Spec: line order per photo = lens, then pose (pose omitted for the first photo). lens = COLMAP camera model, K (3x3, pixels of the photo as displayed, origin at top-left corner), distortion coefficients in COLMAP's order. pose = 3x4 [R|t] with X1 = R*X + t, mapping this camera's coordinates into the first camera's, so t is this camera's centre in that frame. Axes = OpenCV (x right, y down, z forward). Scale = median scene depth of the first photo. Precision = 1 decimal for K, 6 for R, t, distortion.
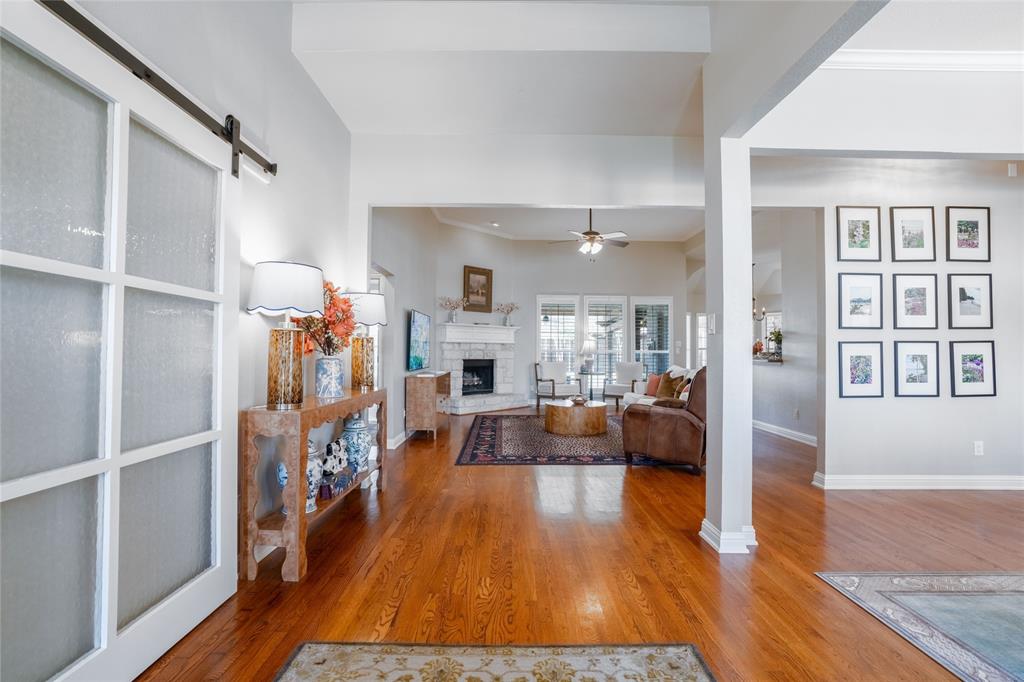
lens RADIAL K [[470.5, 0, 514.6], [0, 470.5, 306.4], [0, 0, 1]] dist [-0.023089, 0.006020]
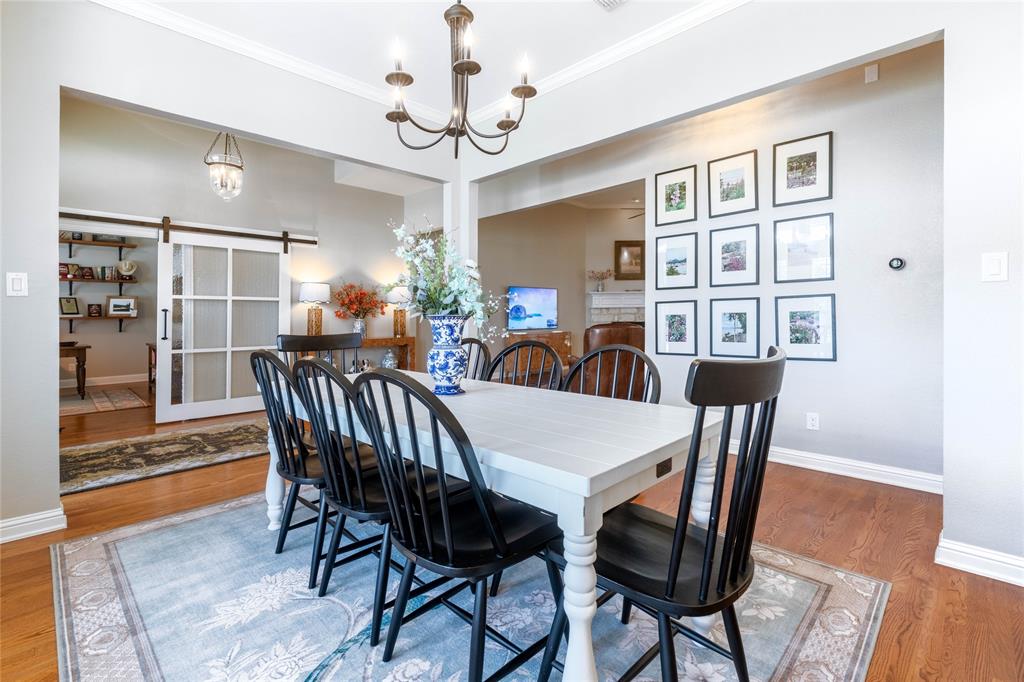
lens RADIAL K [[470.5, 0, 502.6], [0, 470.5, 270.9], [0, 0, 1]] dist [-0.023089, 0.006020]
pose [[0.700025, -0.085329, -0.709002, 1.170315], [0.083803, 0.995791, -0.037102, 0.014064], [0.709184, -0.033444, 0.704230, -0.009060]]
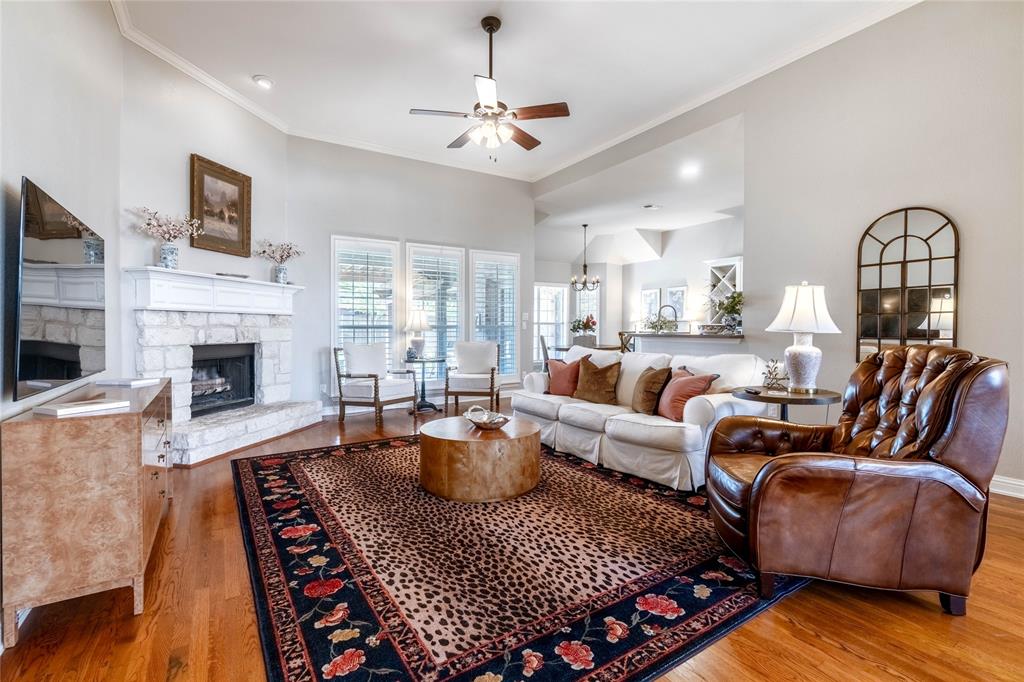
lens RADIAL K [[470.5, 0, 512.2], [0, 470.5, 325.2], [0, 0, 1]] dist [-0.023089, 0.006020]
pose [[0.853674, -0.007854, 0.520748, -0.170290], [-0.038293, 0.996233, 0.077801, 0.090135], [-0.519398, -0.086358, 0.850158, 0.911242]]
